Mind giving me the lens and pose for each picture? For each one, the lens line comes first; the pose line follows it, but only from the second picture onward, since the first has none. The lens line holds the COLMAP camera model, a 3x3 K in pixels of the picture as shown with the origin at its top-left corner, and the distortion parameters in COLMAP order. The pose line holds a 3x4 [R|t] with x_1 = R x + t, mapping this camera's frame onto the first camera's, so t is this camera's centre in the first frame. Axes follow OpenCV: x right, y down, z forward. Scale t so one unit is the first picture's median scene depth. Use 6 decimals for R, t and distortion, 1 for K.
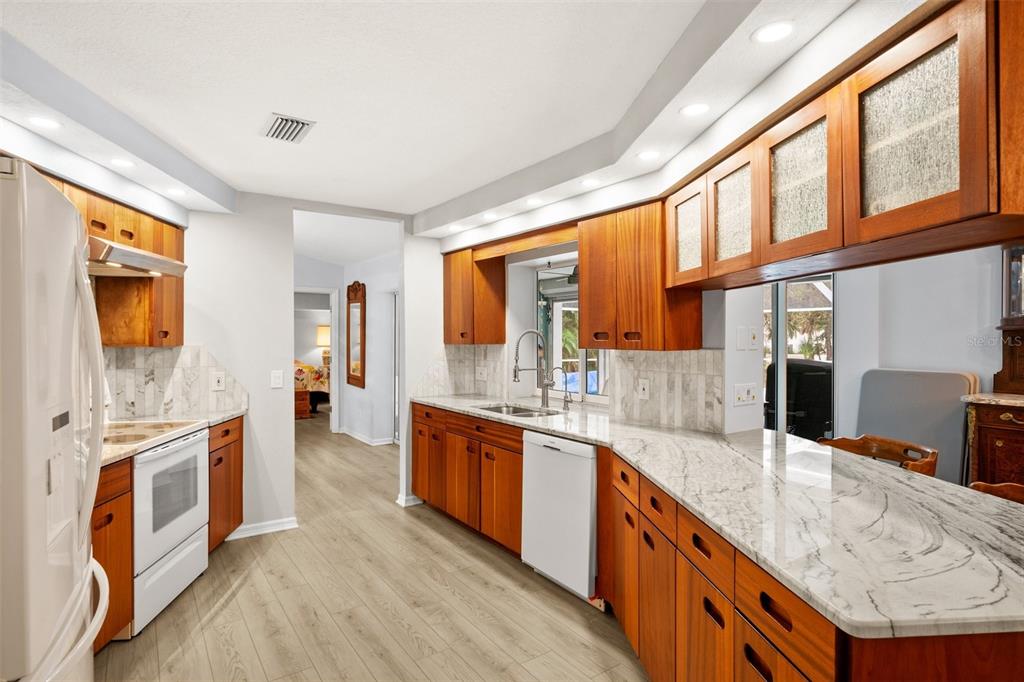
lens RADIAL K [[546.6, 0, 512.0], [0, 546.6, 341.0], [0, 0, 1]] dist [0.000180, 0.000005]
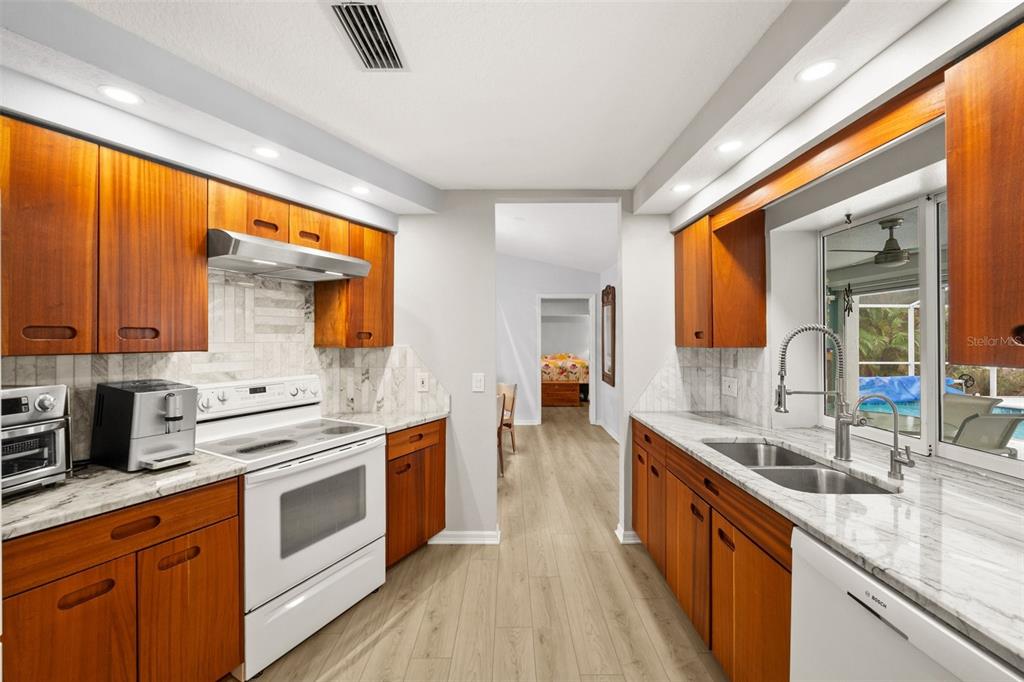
lens RADIAL K [[405.9, 0, 509.9], [0, 405.9, 336.8], [0, 0, 1]] dist [0.000091, 0.000045]
pose [[0.820615, -0.002236, -0.571476, 0.018445], [-0.002655, 0.999967, -0.007724, -0.004274], [0.571475, 0.007856, 0.820582, 0.471133]]
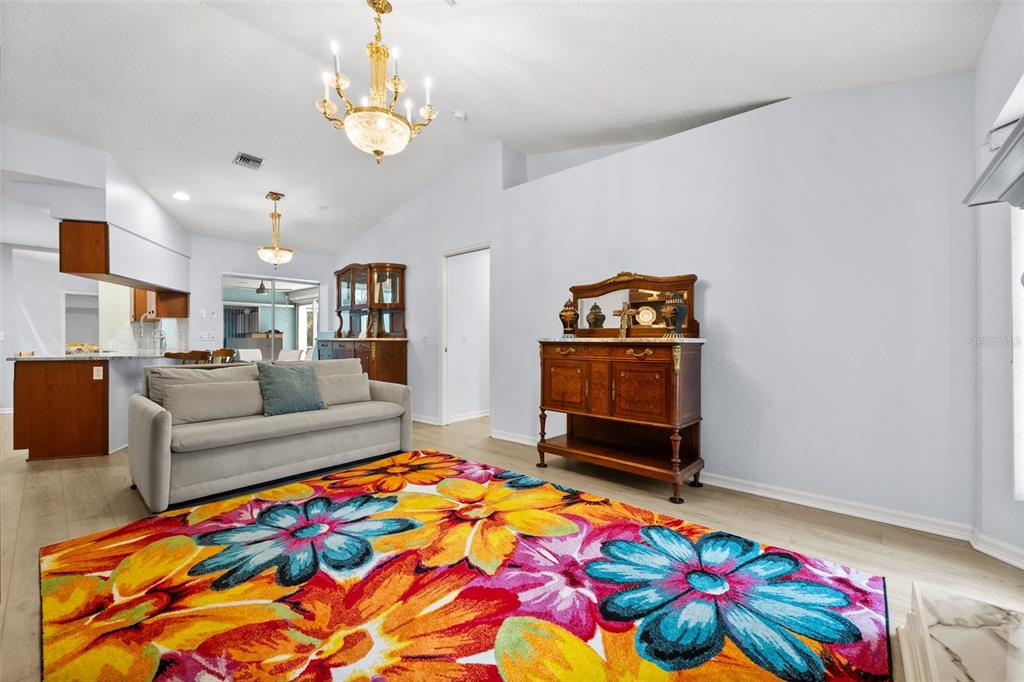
lens RADIAL K [[407.8, 0, 512.3], [0, 407.8, 339.3], [0, 0, 1]] dist [0.001046, 0.000361]
pose [[0.968751, -0.004193, 0.248001, 1.024054], [0.005264, 0.999979, -0.003654, 0.096572], [-0.247981, 0.004845, 0.968753, -0.906486]]
